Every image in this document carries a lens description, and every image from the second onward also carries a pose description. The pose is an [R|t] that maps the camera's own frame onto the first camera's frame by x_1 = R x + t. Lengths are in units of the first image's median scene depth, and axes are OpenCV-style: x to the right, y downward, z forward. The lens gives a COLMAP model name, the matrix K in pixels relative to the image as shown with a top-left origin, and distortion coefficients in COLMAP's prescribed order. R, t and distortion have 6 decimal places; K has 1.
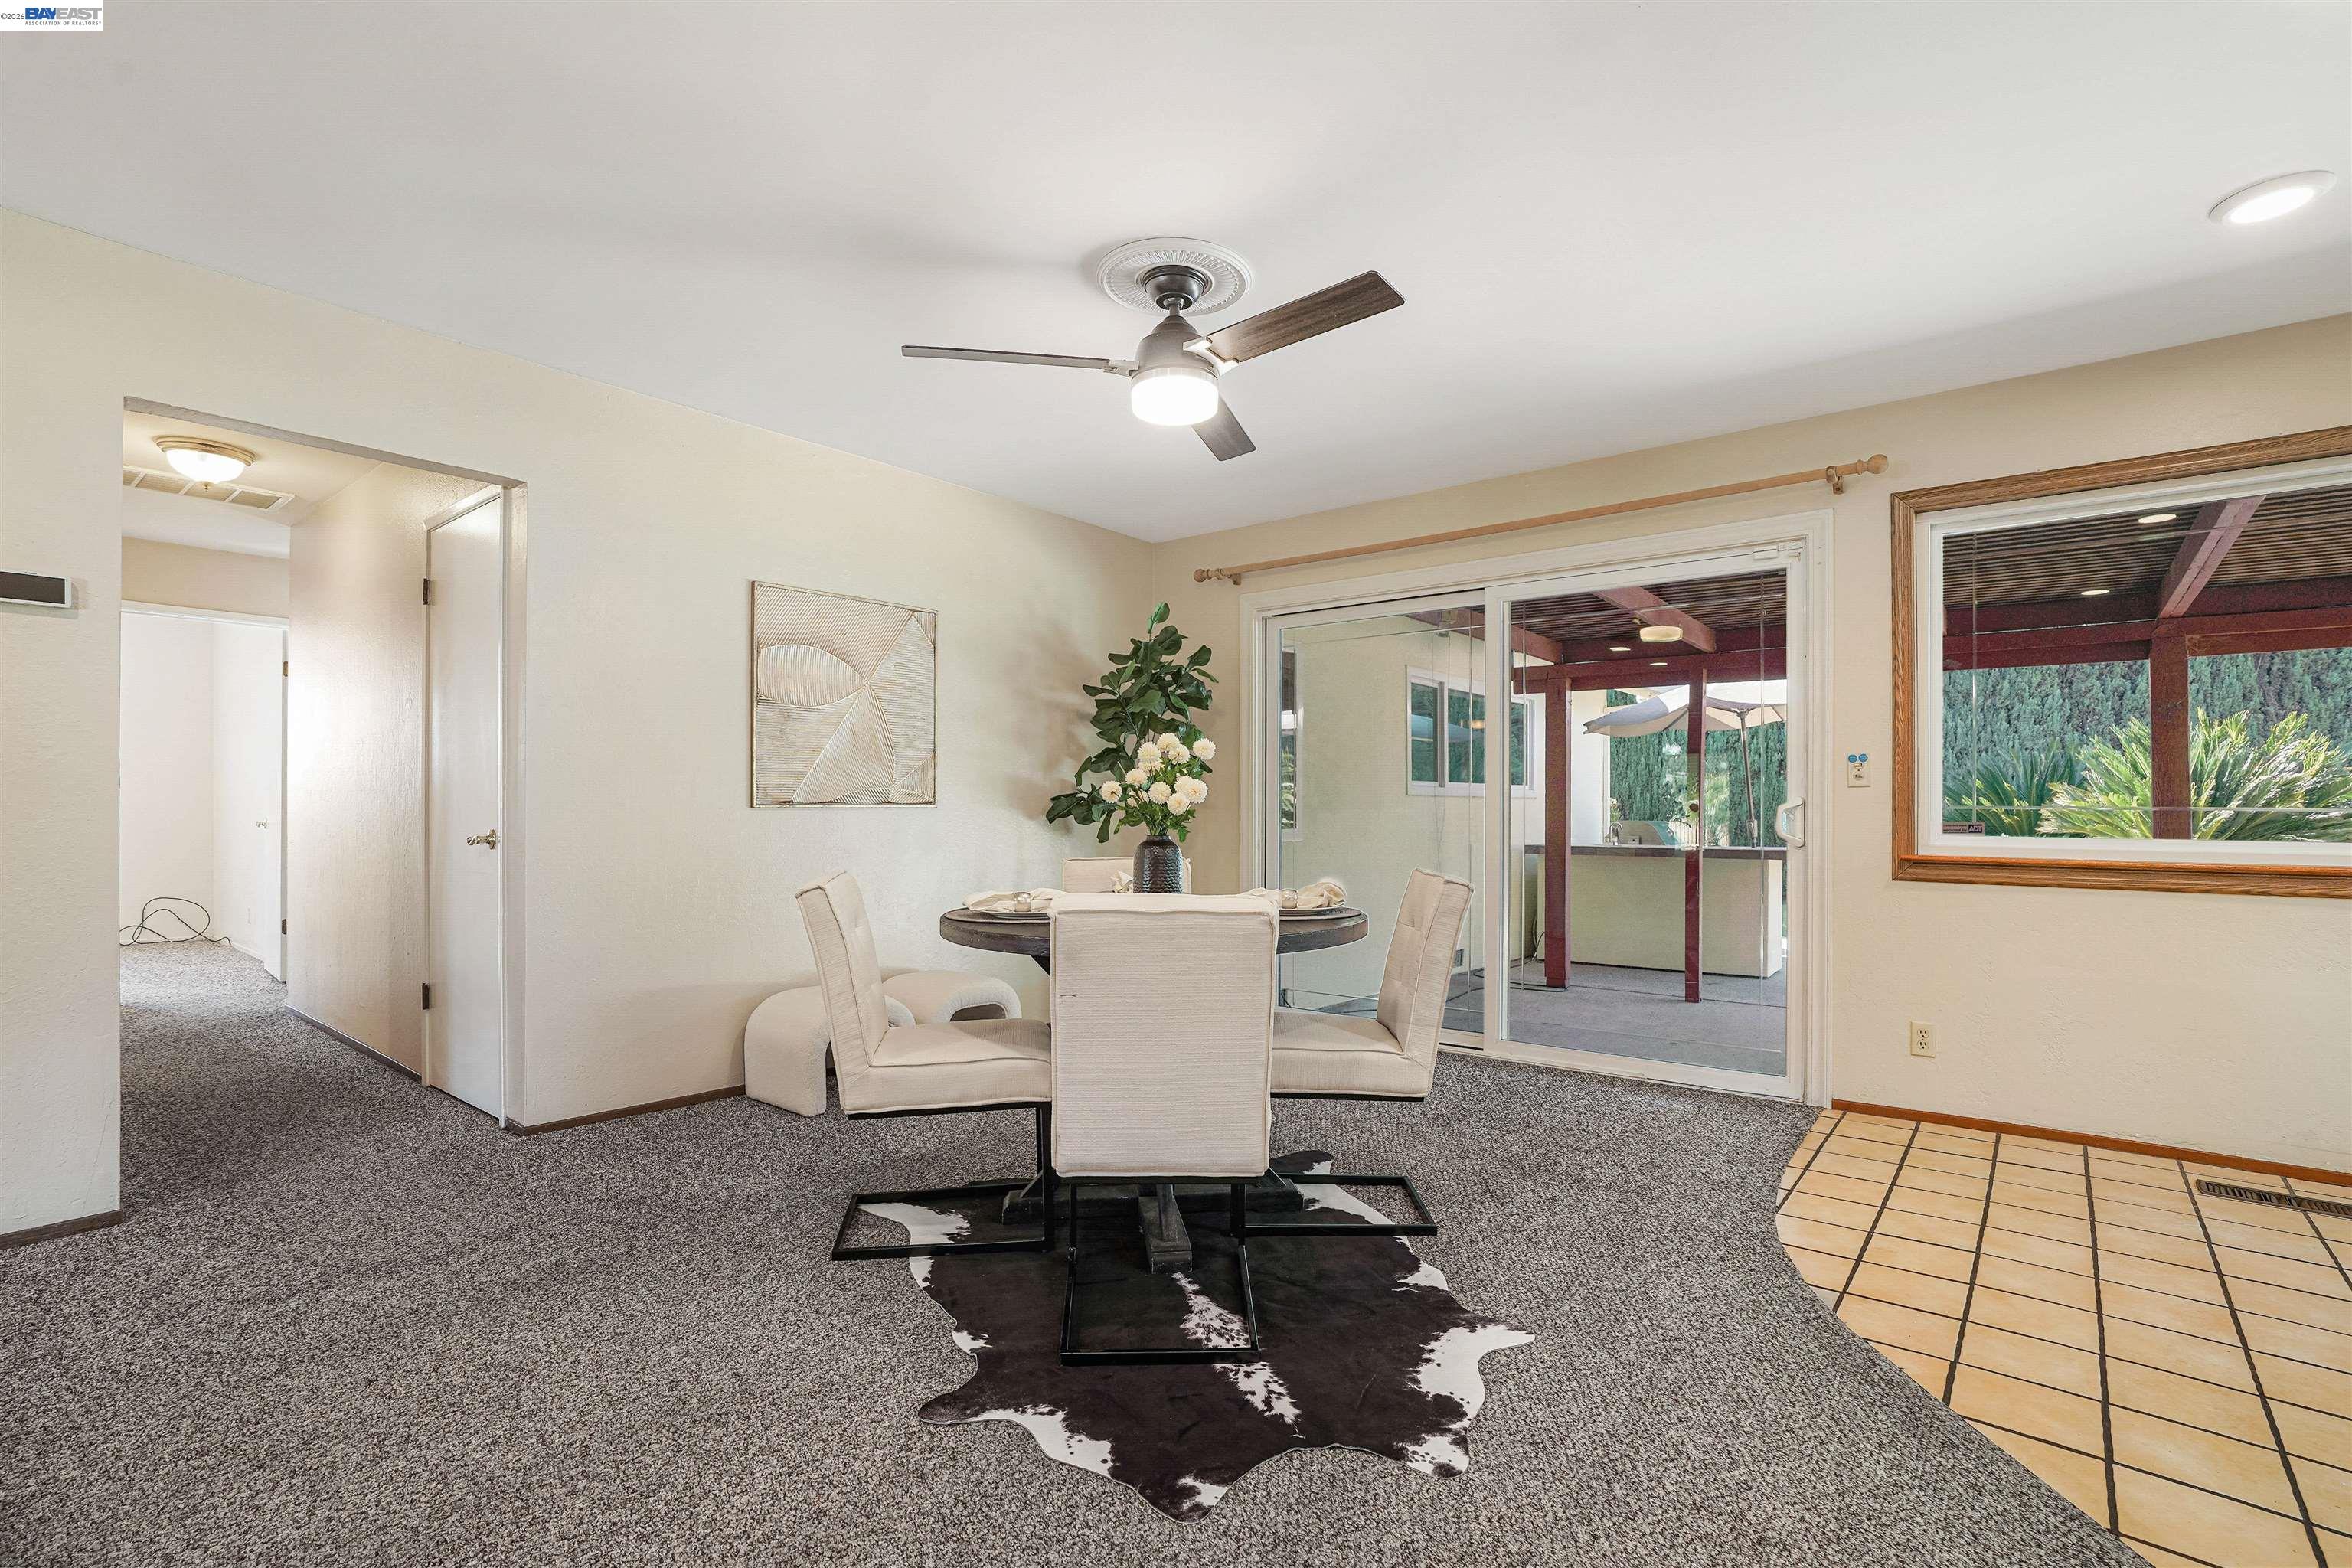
lens RADIAL K [[1093.2, 0, 1185.3], [0, 1093.2, 787.9], [0, 0, 1]] dist [-0.055822, 0.028135]
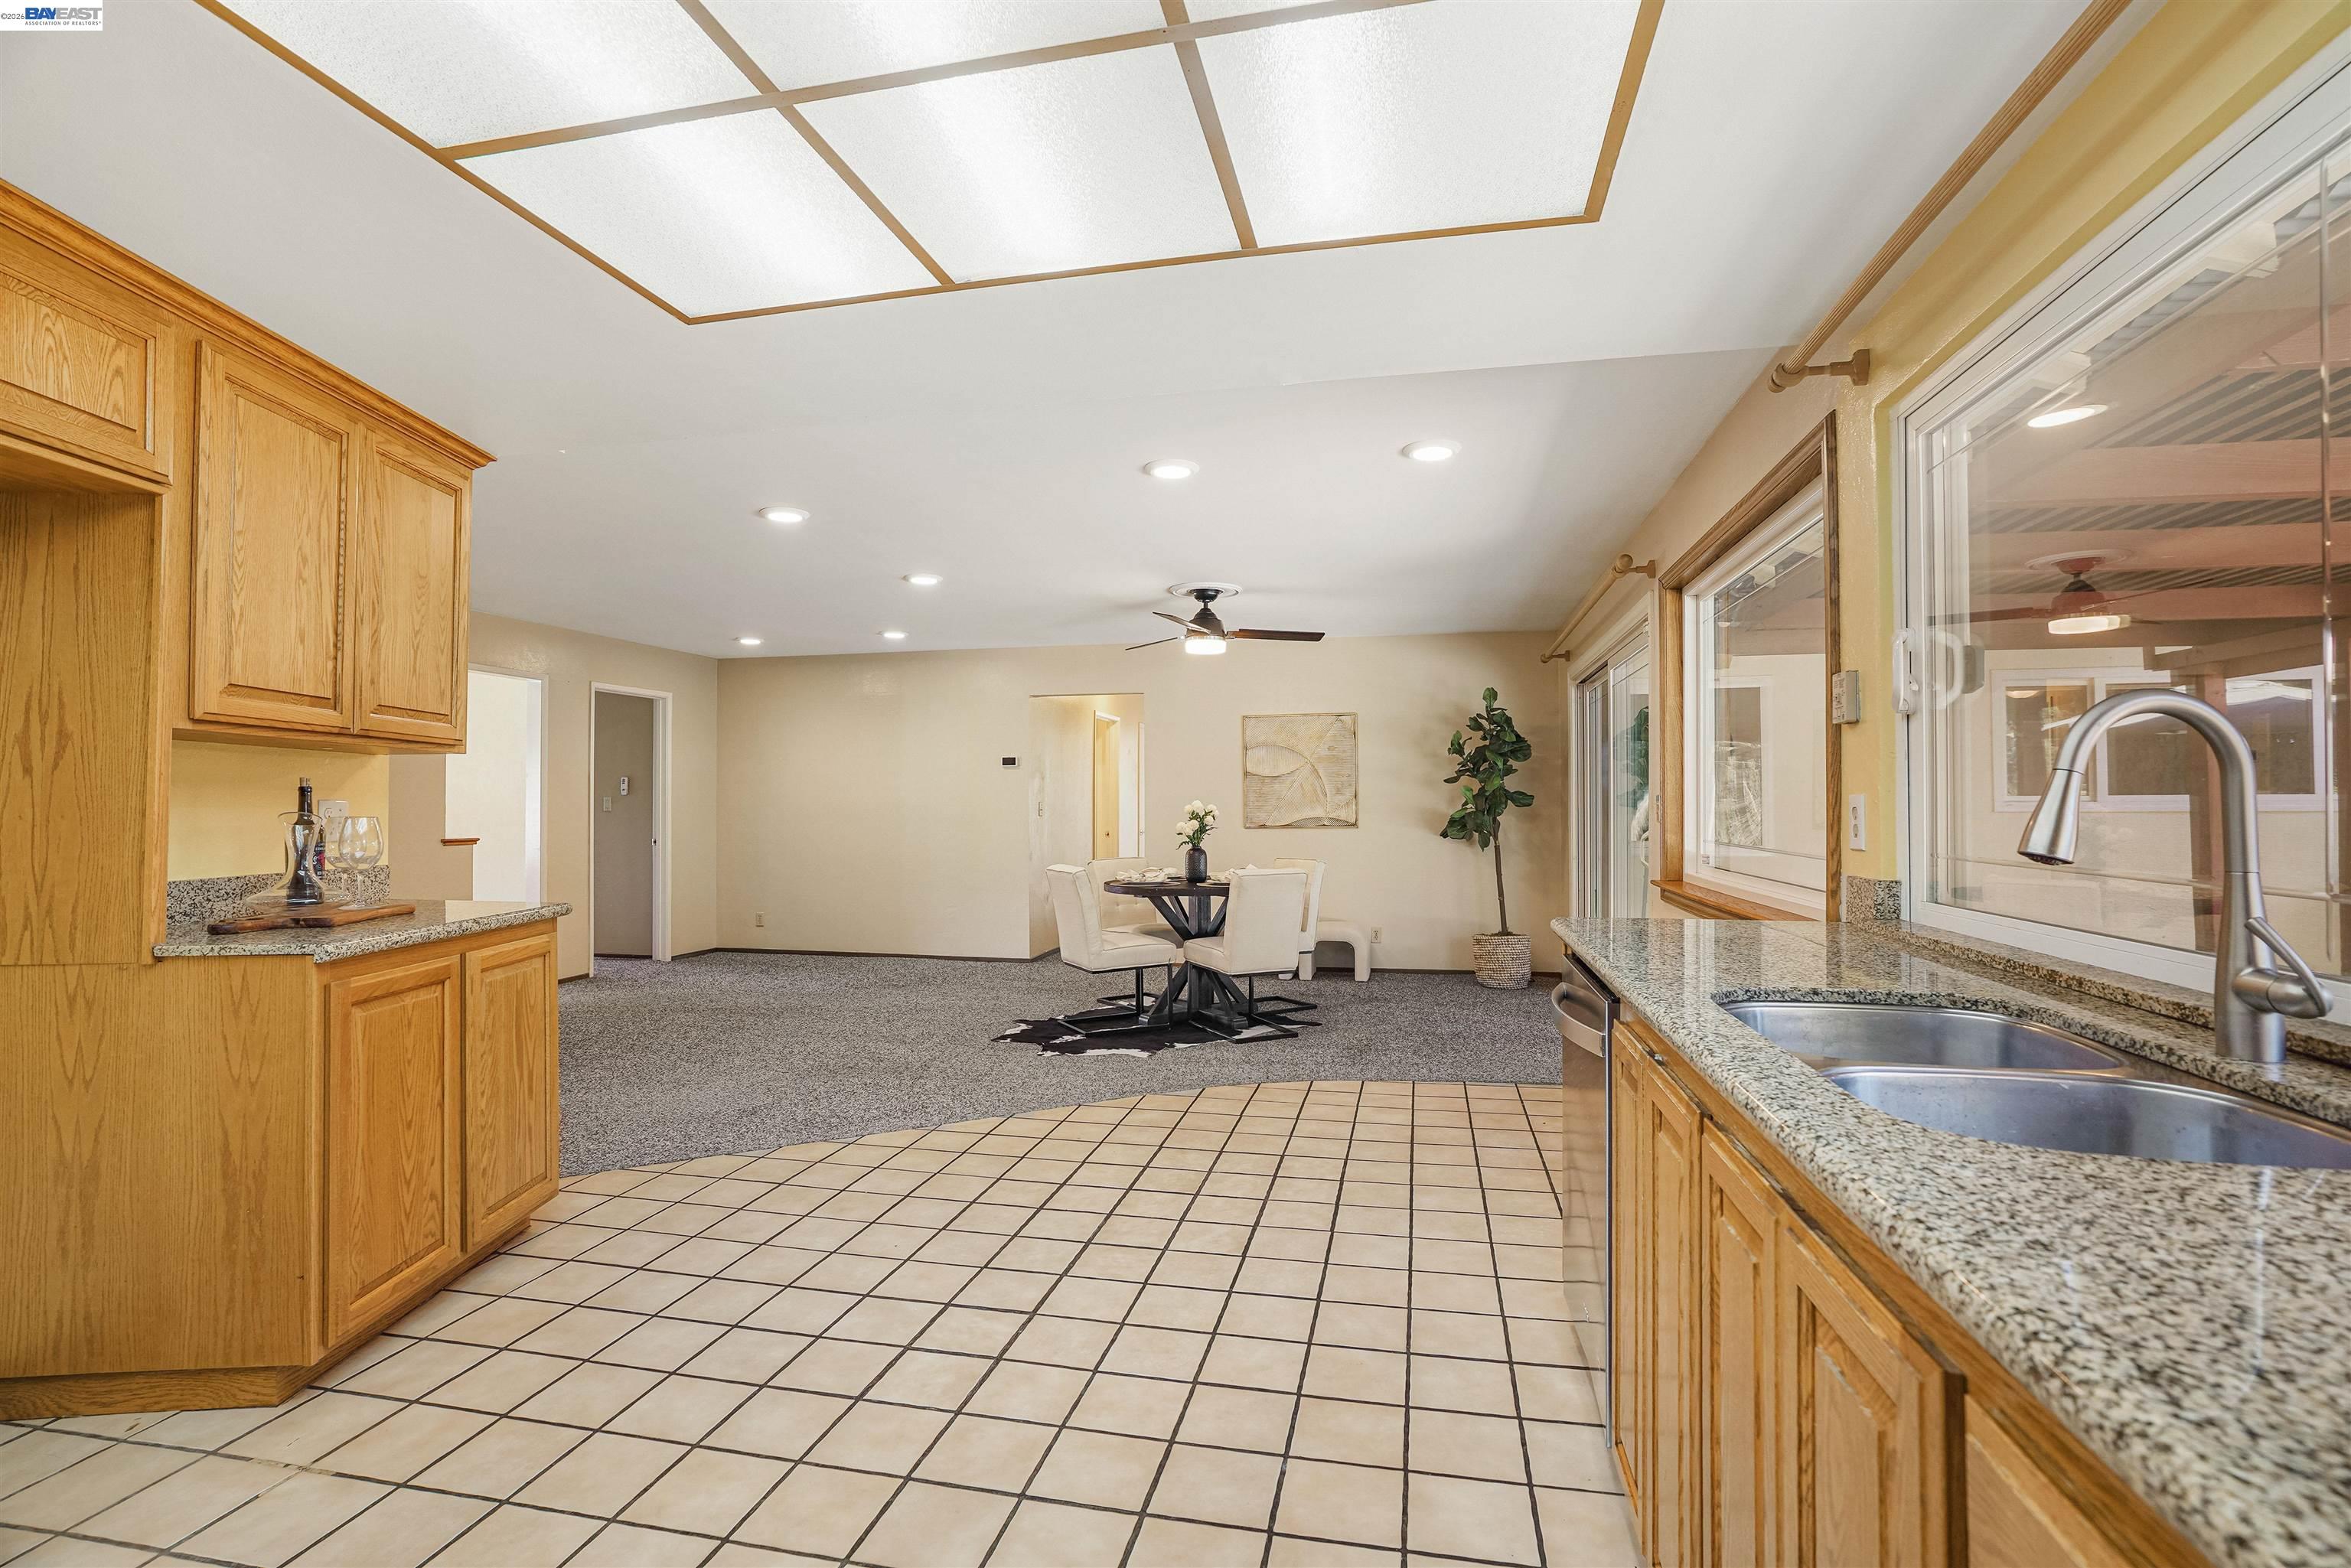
lens RADIAL K [[1090.5, 0, 1172.9], [0, 1090.5, 812.9], [0, 0, 1]] dist [-0.033316, 0.000079]
pose [[0.444668, -0.002024, -0.895693, 1.483933], [0.020265, 0.999764, 0.007801, -0.033099], [0.895466, -0.021620, 0.444604, -0.015260]]
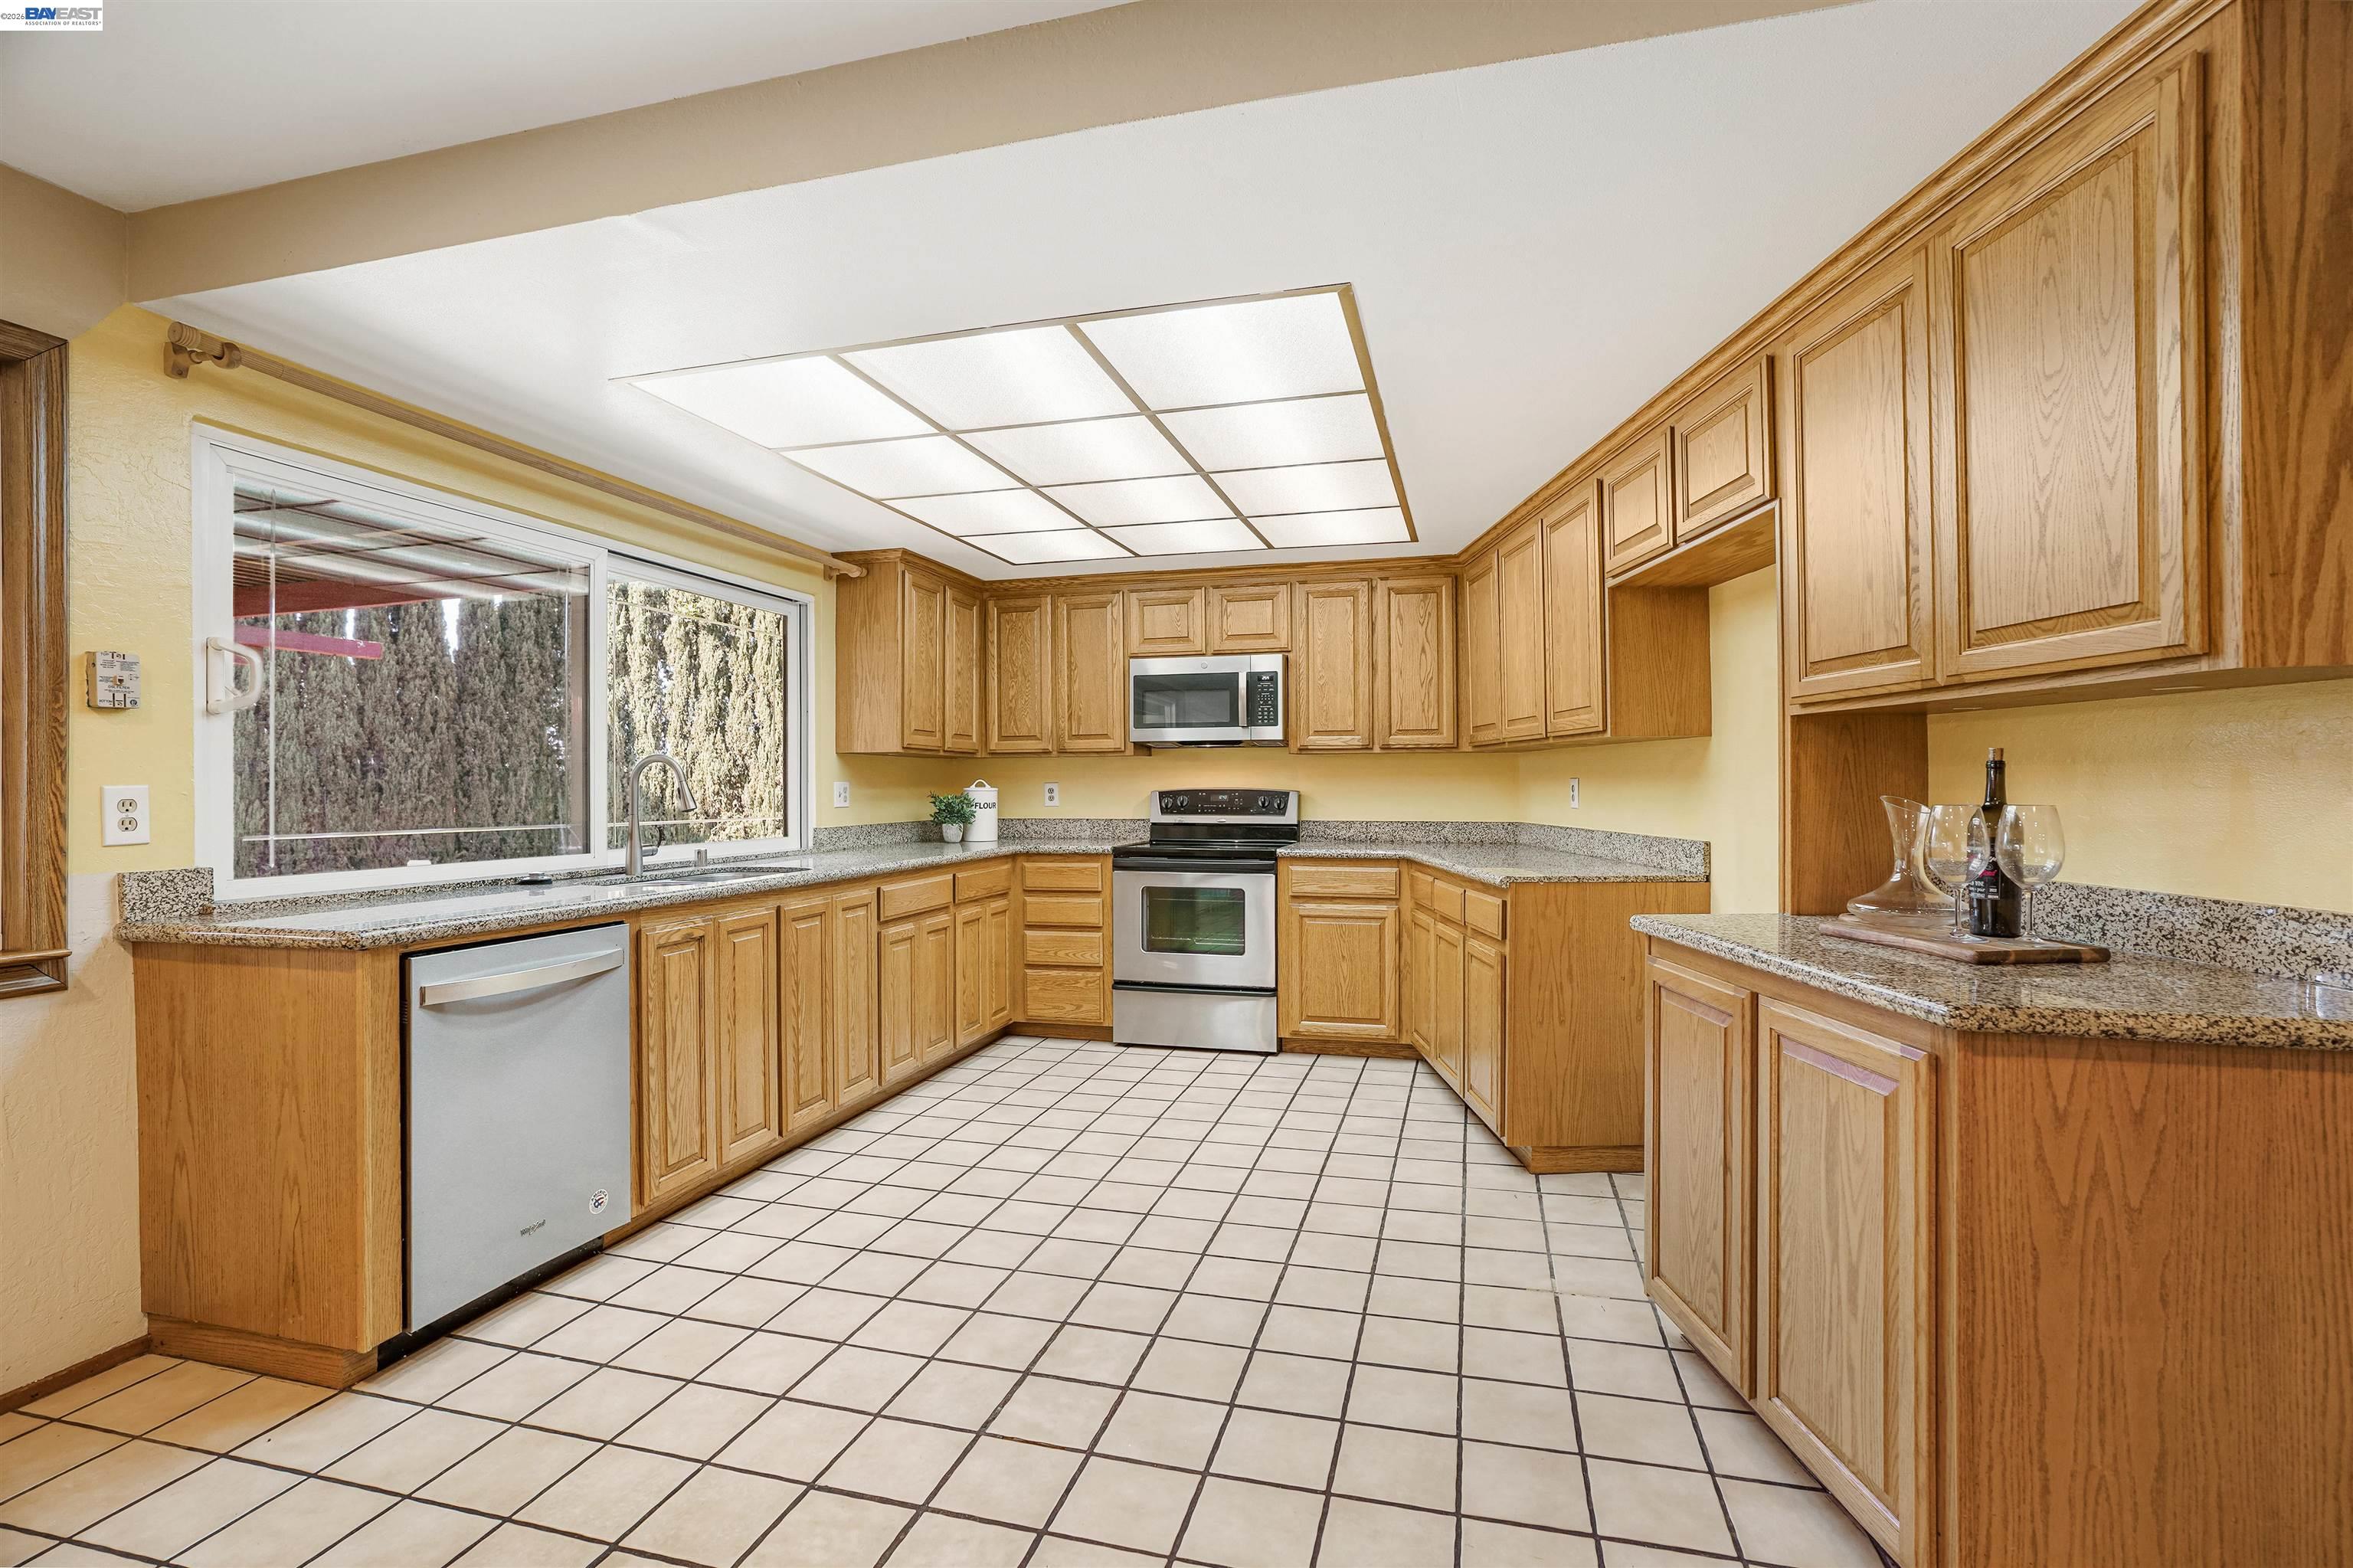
lens RADIAL K [[1093.7, 0, 1185.8], [0, 1093.7, 787.9], [0, 0, 1]] dist [-0.055822, 0.028135]
pose [[-0.408006, -0.005209, 0.912964, 0.267829], [-0.014106, 0.999900, -0.000599, -0.038447], [-0.912870, -0.013122, -0.408039, 0.341637]]
